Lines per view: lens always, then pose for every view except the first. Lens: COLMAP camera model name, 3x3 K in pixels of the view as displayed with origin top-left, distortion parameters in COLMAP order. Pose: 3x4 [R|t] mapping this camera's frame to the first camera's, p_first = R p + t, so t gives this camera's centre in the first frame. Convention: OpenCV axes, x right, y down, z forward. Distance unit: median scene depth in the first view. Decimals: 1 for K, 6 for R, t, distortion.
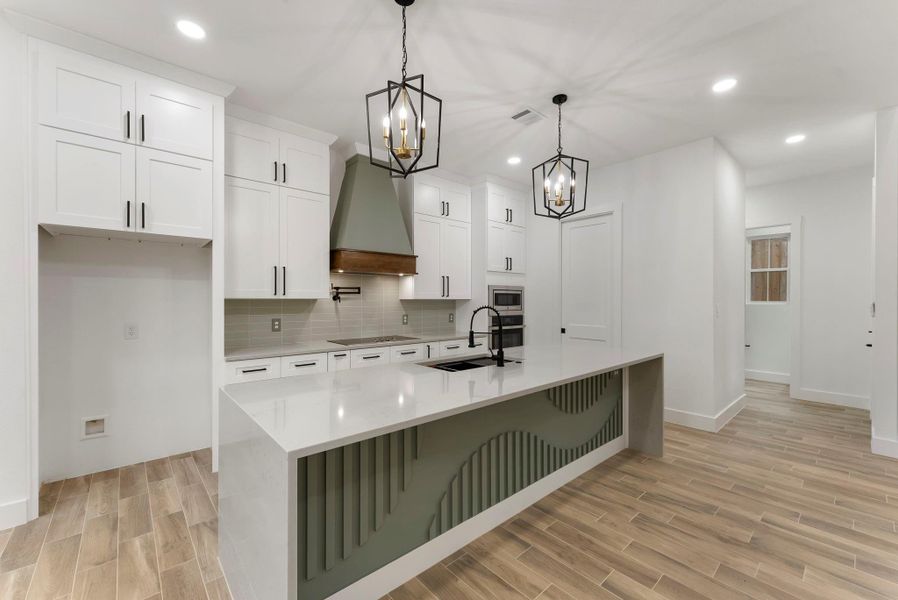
lens RADIAL K [[366.4, 0, 449.0], [0, 366.4, 300.0], [0, 0, 1]] dist [0.001947, 0.000476]
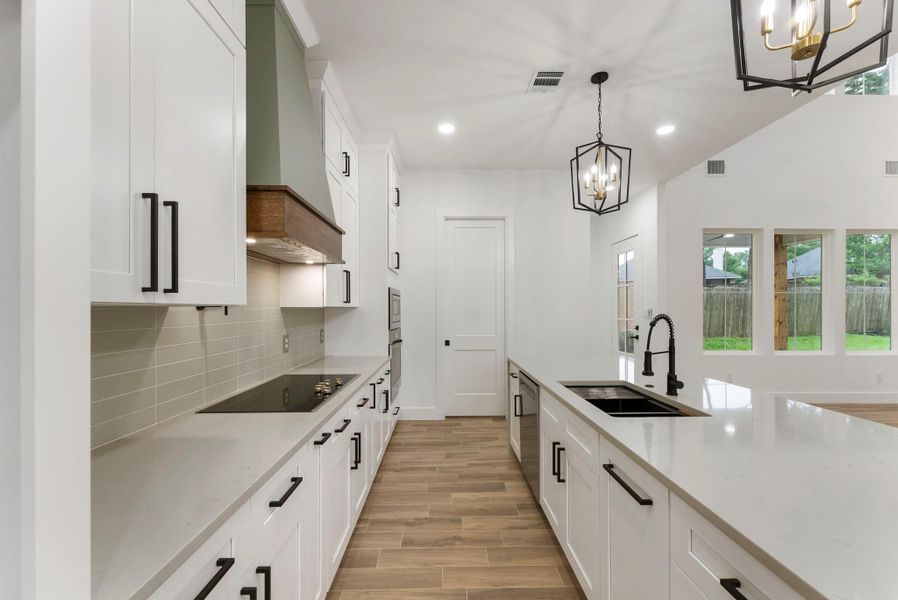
lens RADIAL K [[373.8, 0, 451.5], [0, 373.8, 308.7], [0, 0, 1]] dist [0.000836, 0.000117]
pose [[0.641834, -0.003824, 0.766834, -0.519641], [0.003502, 0.999992, 0.002055, 0.000100], [-0.766835, 0.001366, 0.641843, 0.593302]]
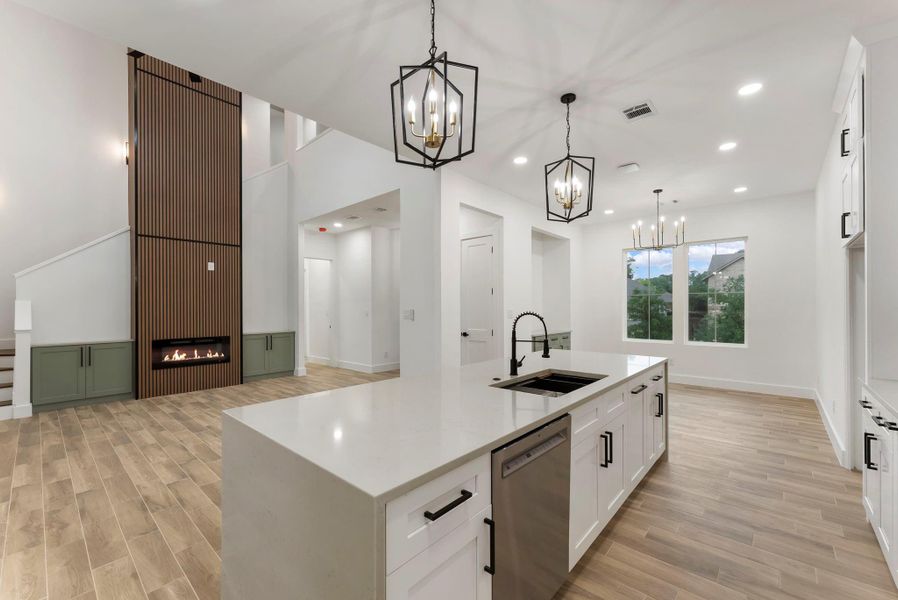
lens RADIAL K [[367.9, 0, 453.3], [0, 367.9, 308.7], [0, 0, 1]] dist [-0.000181, 0.000030]
pose [[-0.992040, 0.004127, -0.125853, 0.291757], [0.003791, 0.999989, 0.002913, 0.002229], [0.125864, 0.002412, -0.992045, 1.350525]]
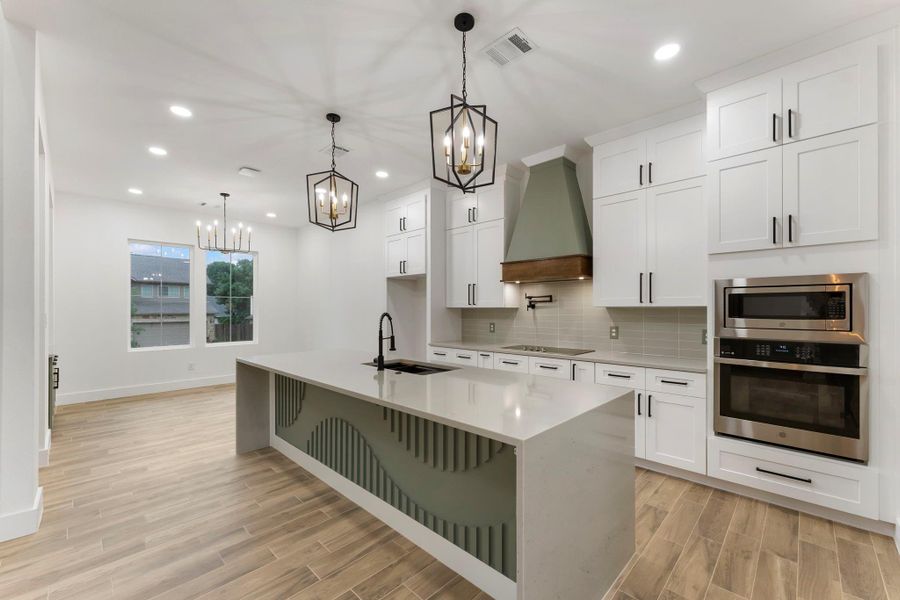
lens RADIAL K [[364.1, 0, 452.7], [0, 364.1, 307.9], [0, 0, 1]] dist [0.001049, 0.000198]
pose [[0.084497, -0.005497, -0.996409, 0.843136], [0.001406, 0.999984, -0.005397, 0.004784], [0.996423, -0.000945, 0.084503, 0.779224]]
